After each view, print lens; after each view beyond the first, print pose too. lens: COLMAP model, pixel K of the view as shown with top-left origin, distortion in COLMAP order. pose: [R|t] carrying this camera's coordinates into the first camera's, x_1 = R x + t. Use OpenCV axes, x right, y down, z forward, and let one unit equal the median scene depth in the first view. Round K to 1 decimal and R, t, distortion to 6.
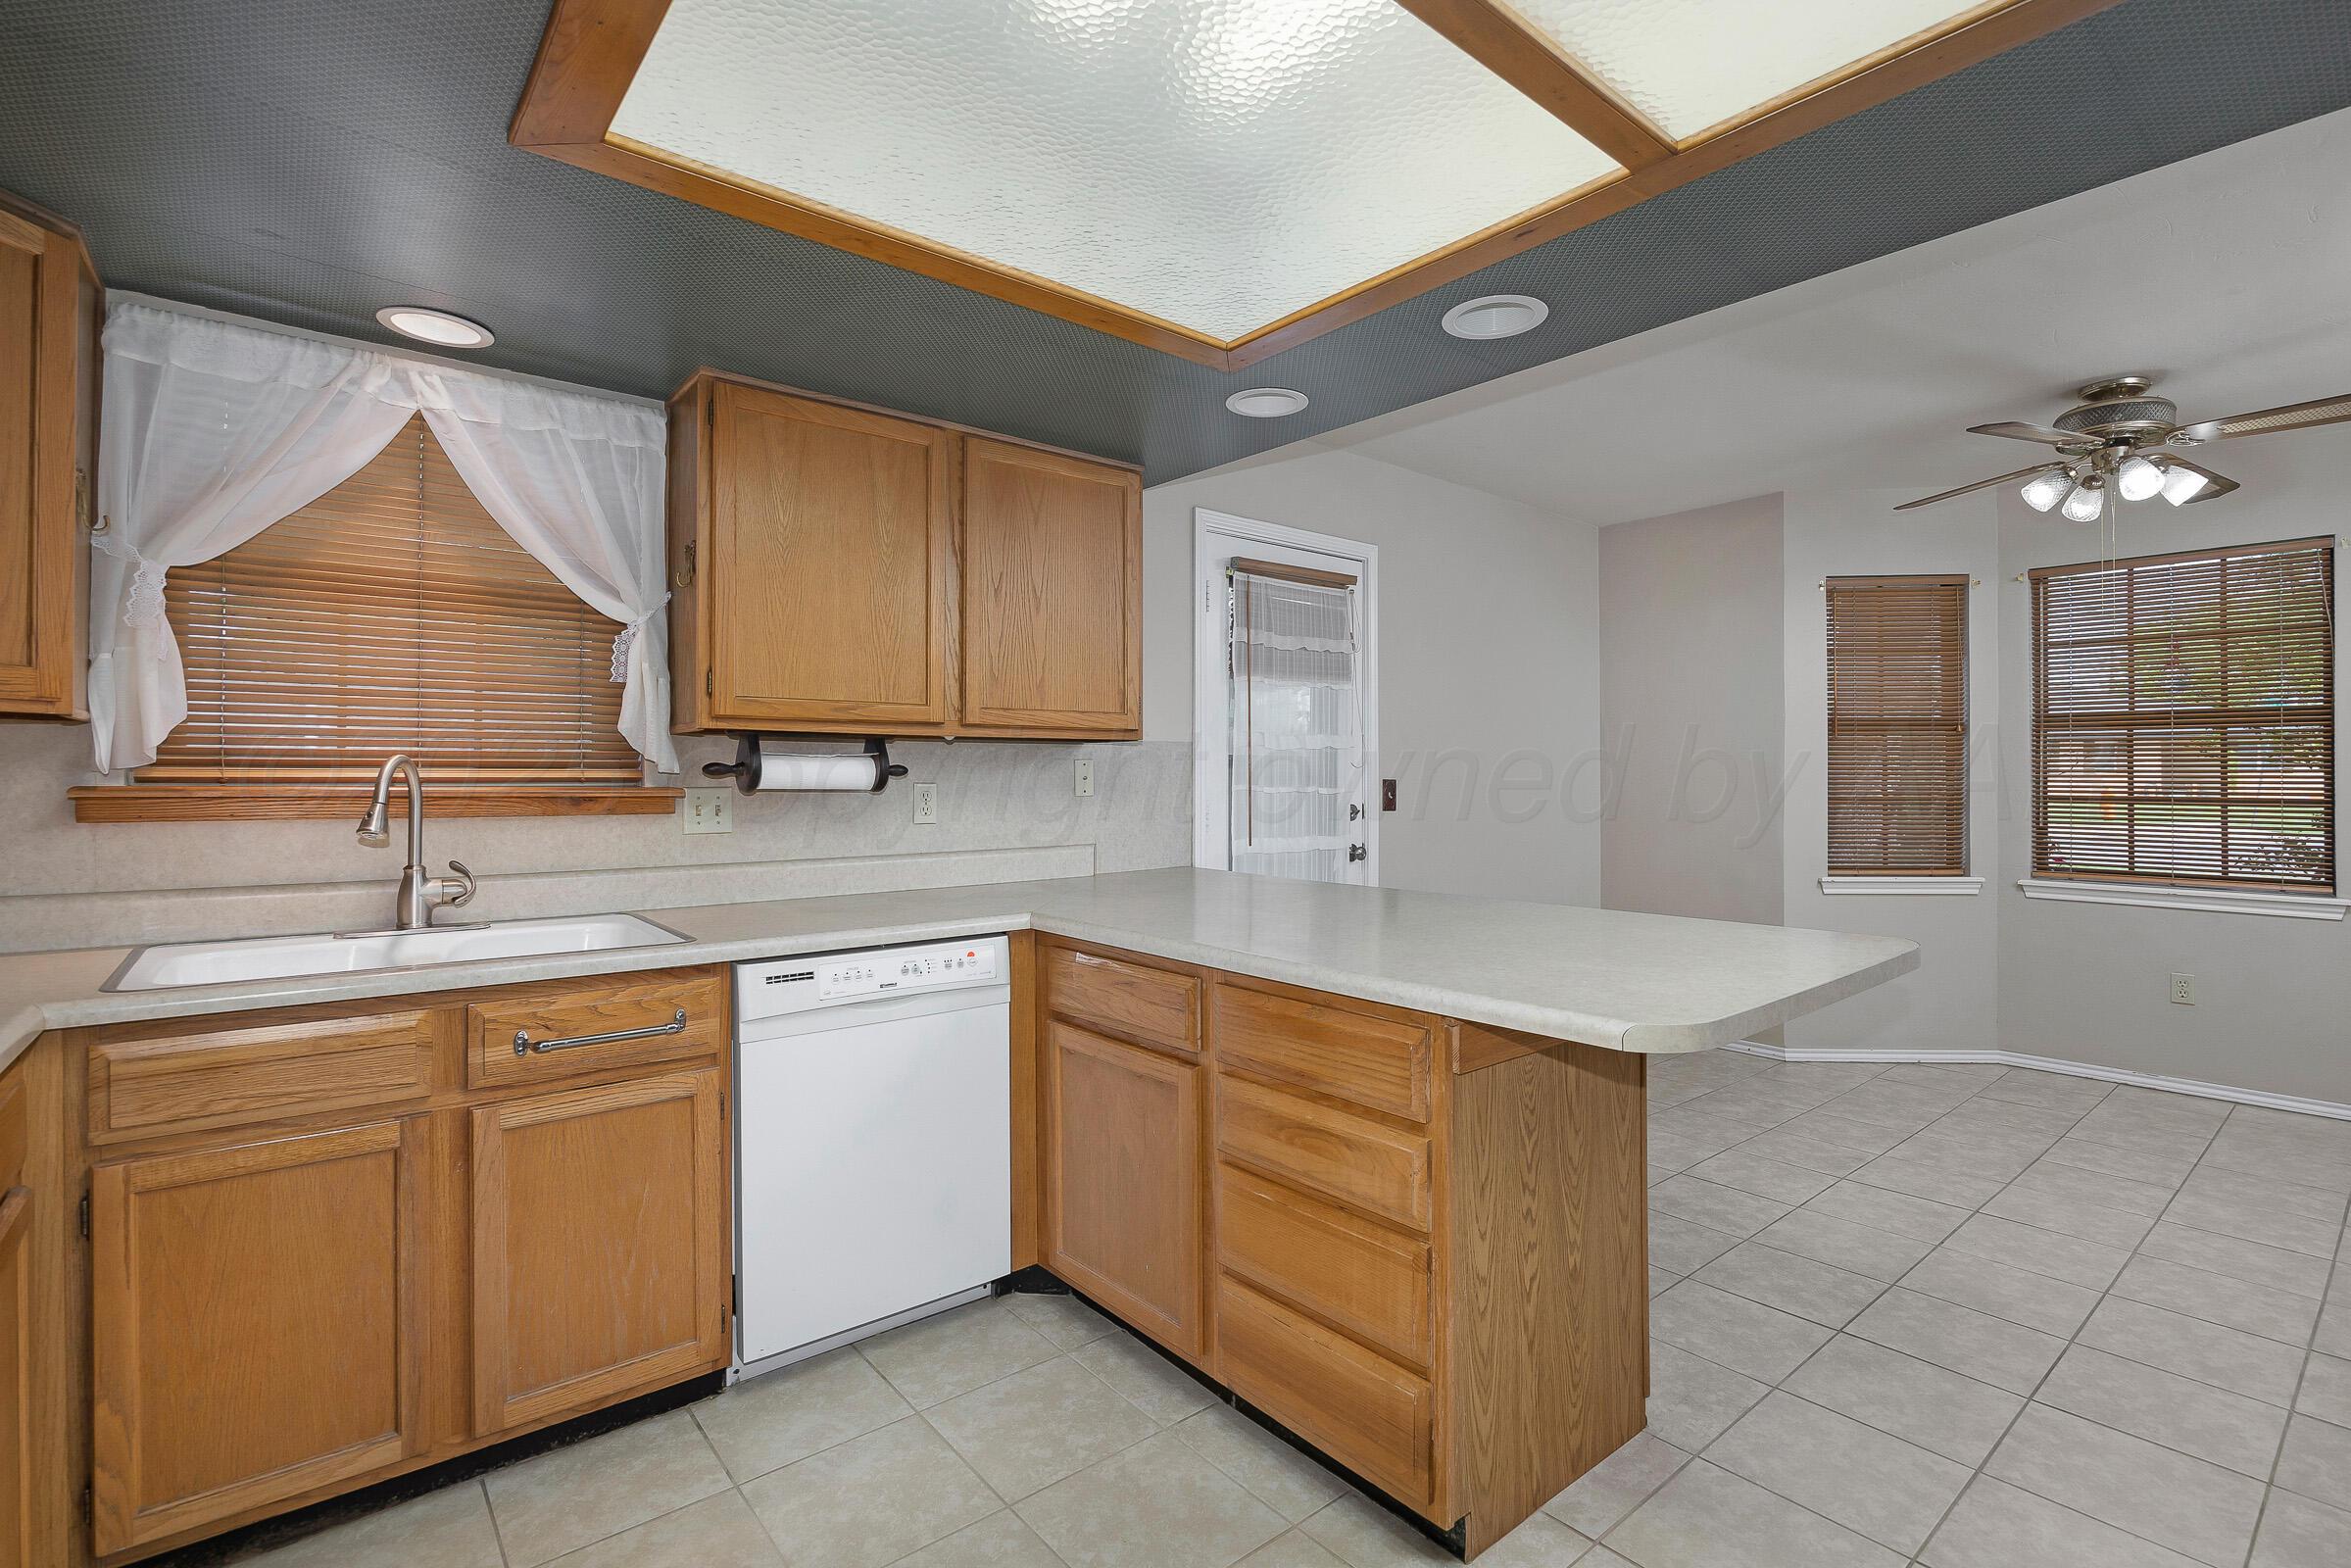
lens RADIAL K [[1056.2, 0, 1094.4], [0, 1056.2, 776.7], [0, 0, 1]] dist [-0.013506, 0.000158]
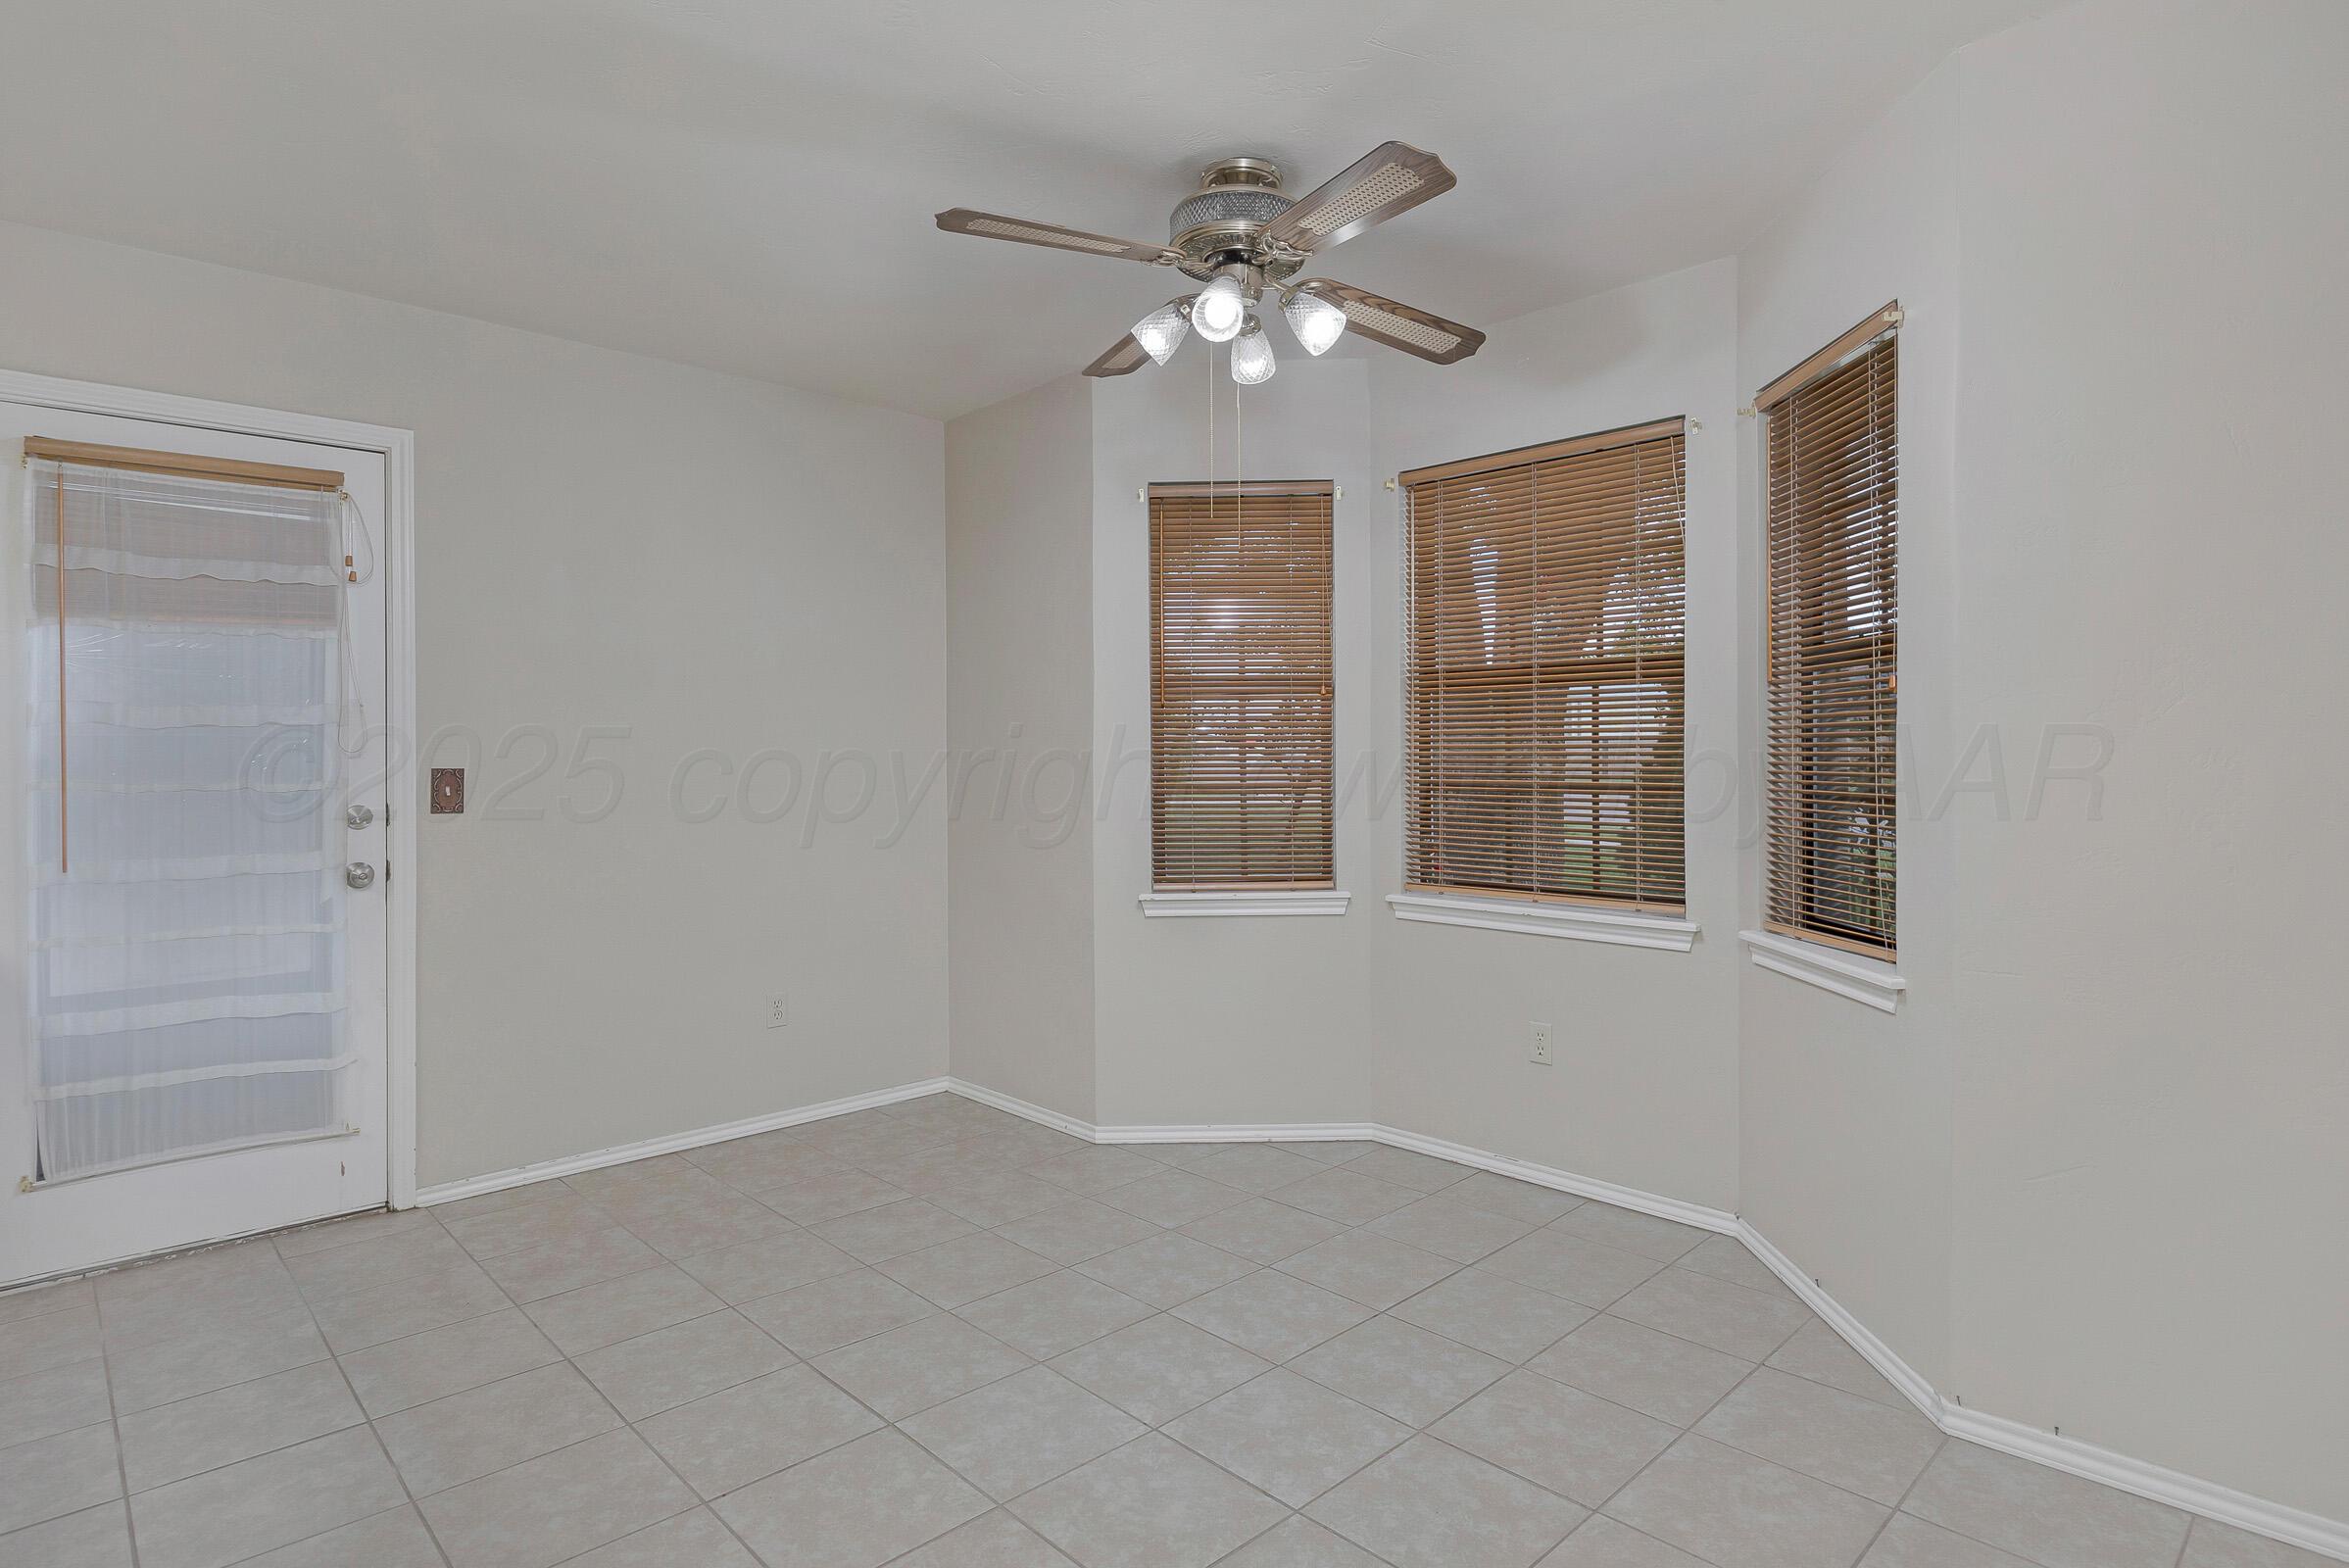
lens RADIAL K [[1187.2, 0, 1174.5], [0, 1187.2, 784.0], [0, 0, 1]] dist [-0.001375, 0.000197]
pose [[0.997353, -0.011337, 0.071827, 0.721432], [0.009384, 0.999578, 0.027473, -0.004272], [-0.072108, -0.026726, 0.997039, 0.186524]]
